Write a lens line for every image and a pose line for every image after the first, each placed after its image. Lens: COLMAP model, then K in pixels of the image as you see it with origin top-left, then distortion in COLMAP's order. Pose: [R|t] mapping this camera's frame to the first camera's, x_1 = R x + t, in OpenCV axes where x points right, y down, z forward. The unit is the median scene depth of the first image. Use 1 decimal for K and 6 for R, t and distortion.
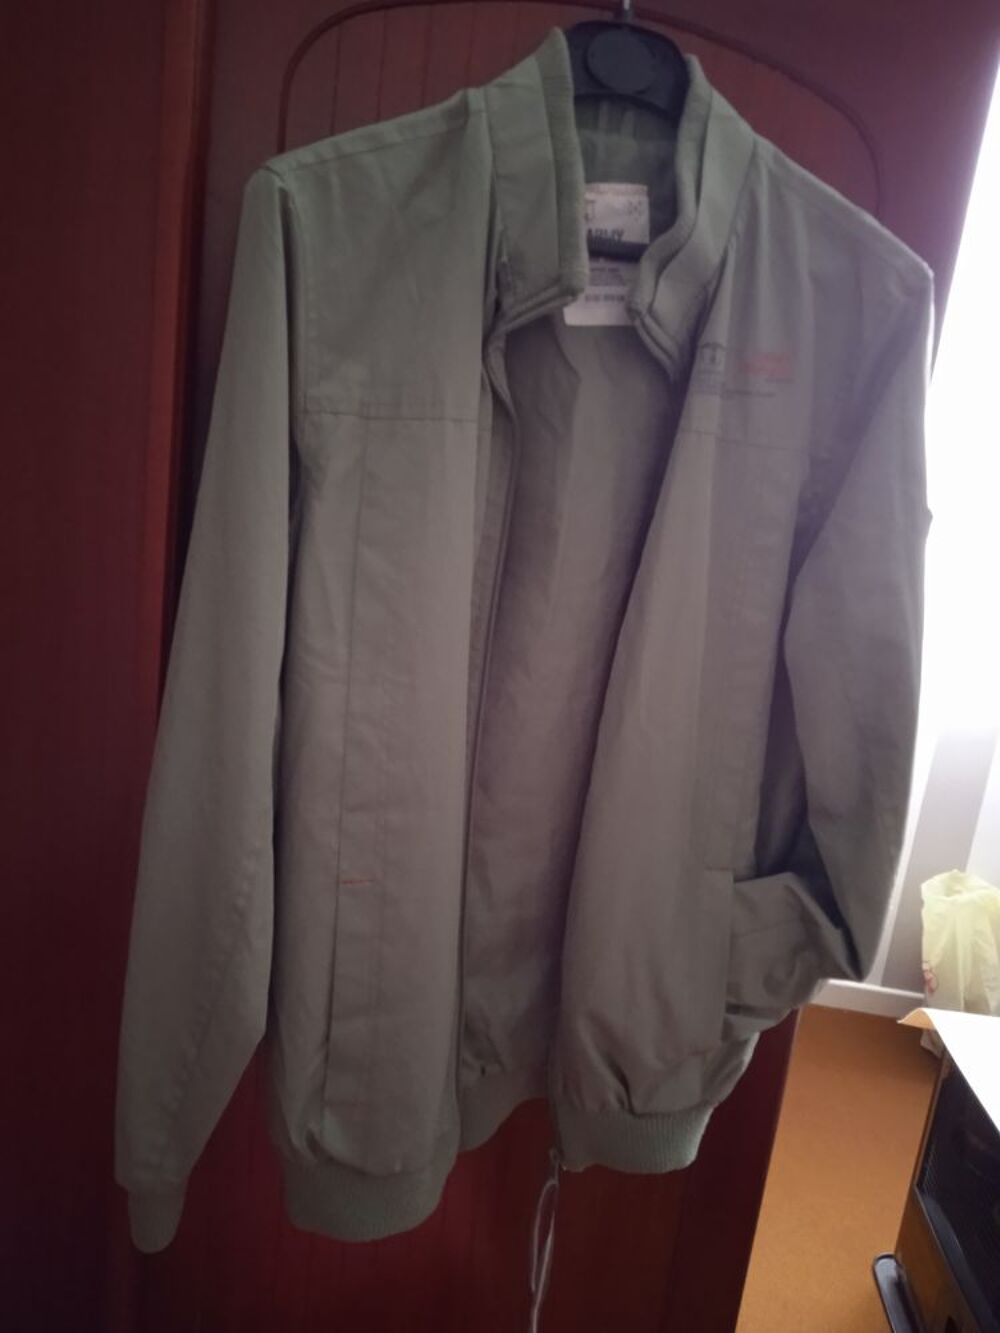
lens RADIAL K [[1077.9, 0, 501.4], [0, 1077.9, 661.7], [0, 0, 1]] dist [0.031020, -0.007133]
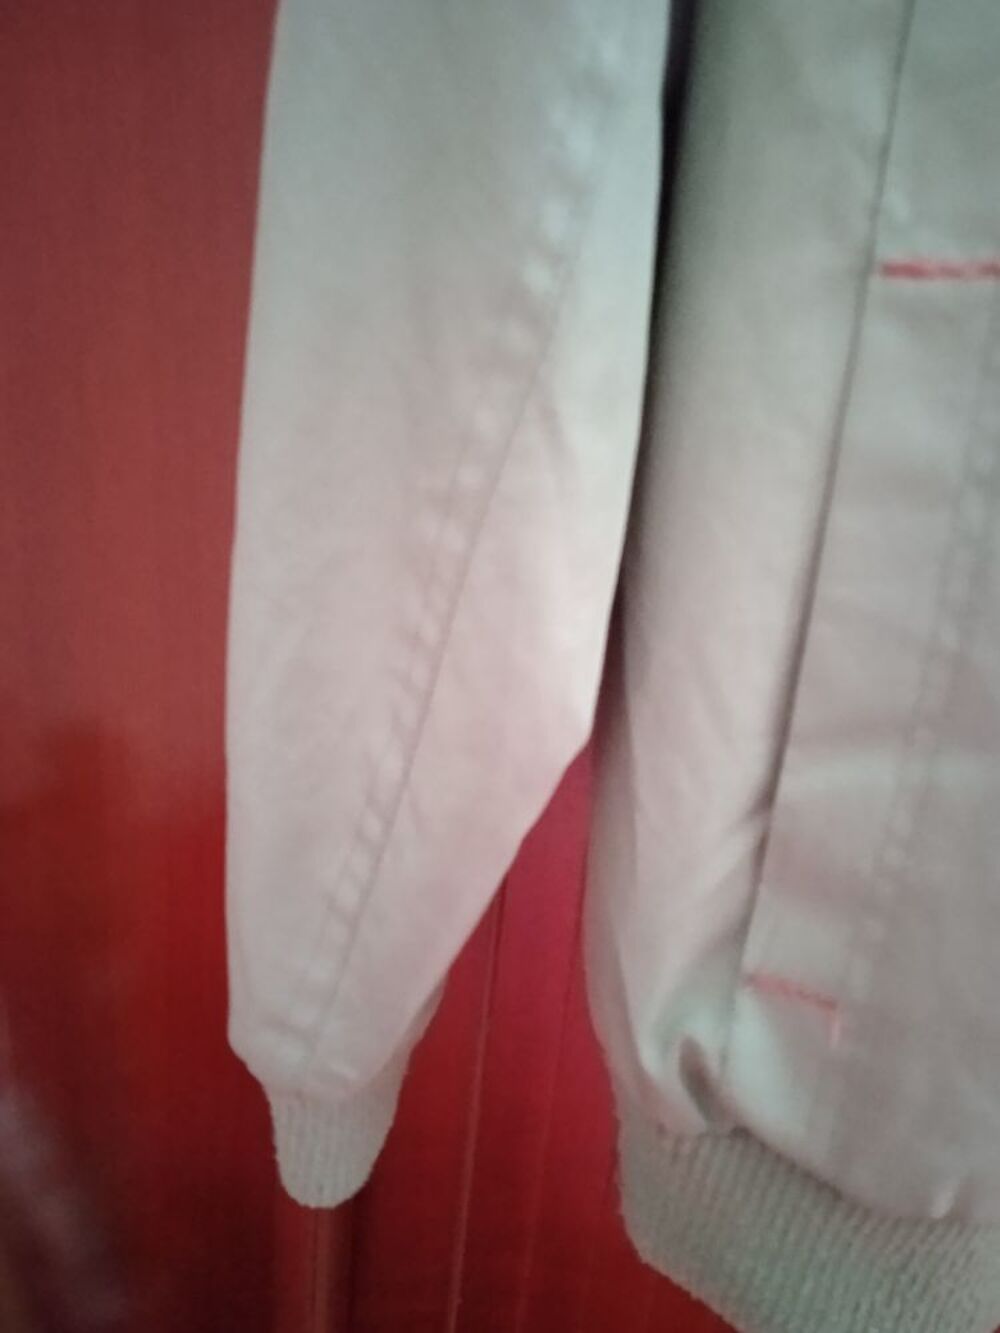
lens RADIAL K [[1077.9, 0, 493.3], [0, 1077.9, 659.5], [0, 0, 1]] dist [0.031020, -0.007133]
pose [[0.929516, 0.107756, -0.352688, -0.127882], [-0.070278, 0.990591, 0.117434, 0.276335], [0.362024, -0.084370, 0.928343, 0.670392]]
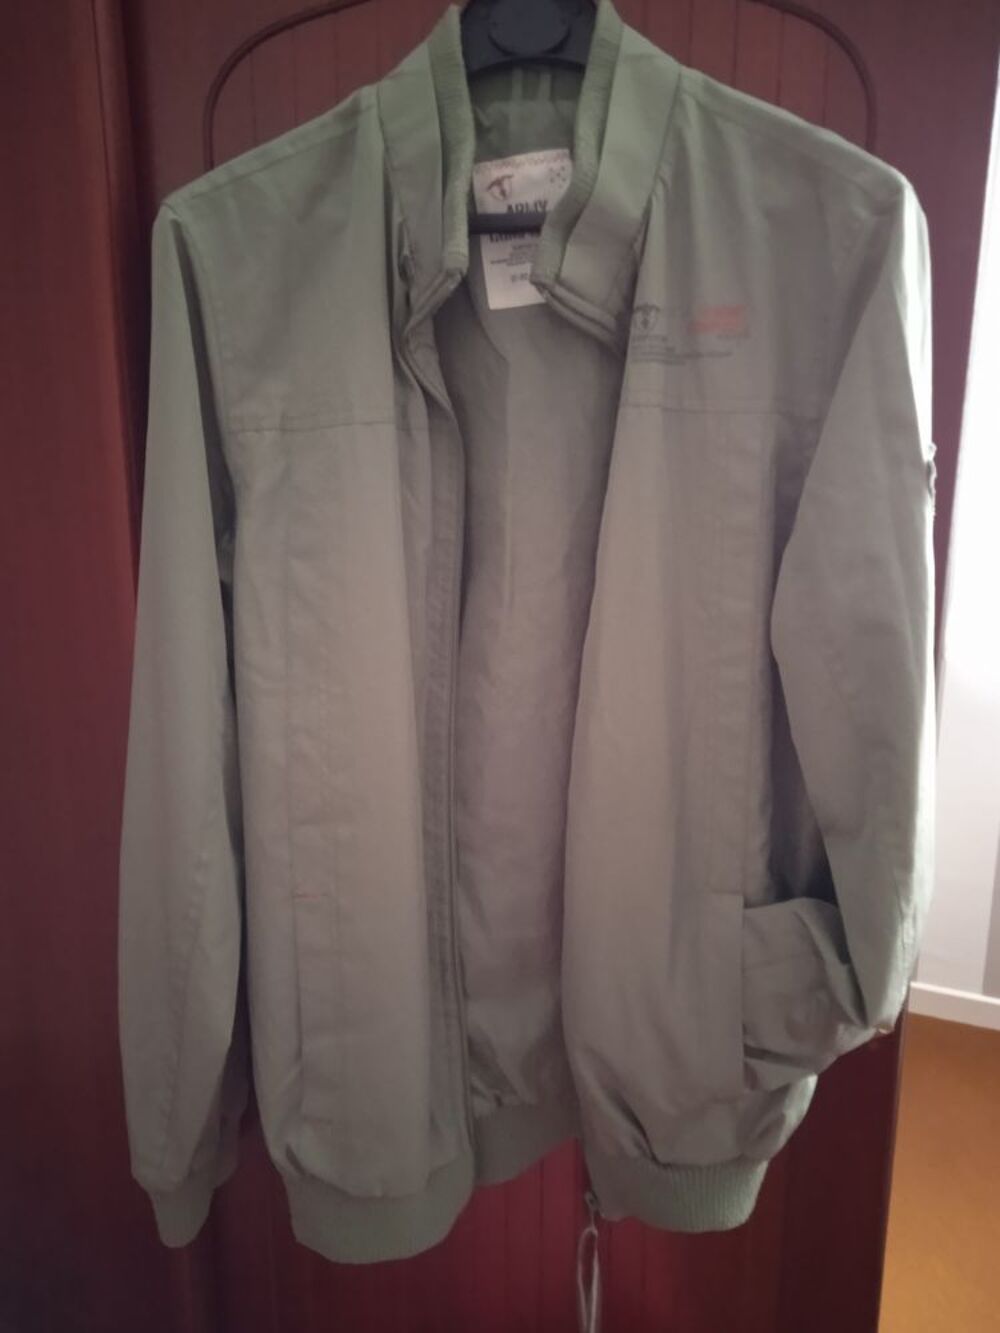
lens RADIAL K [[1077.9, 0, 501.5], [0, 1077.9, 662.0], [0, 0, 1]] dist [0.031020, -0.007133]
pose [[0.945058, -0.047337, -0.323456, 0.360271], [0.040065, 0.998773, -0.029107, 0.024562], [0.324437, 0.014548, 0.945795, 0.111025]]
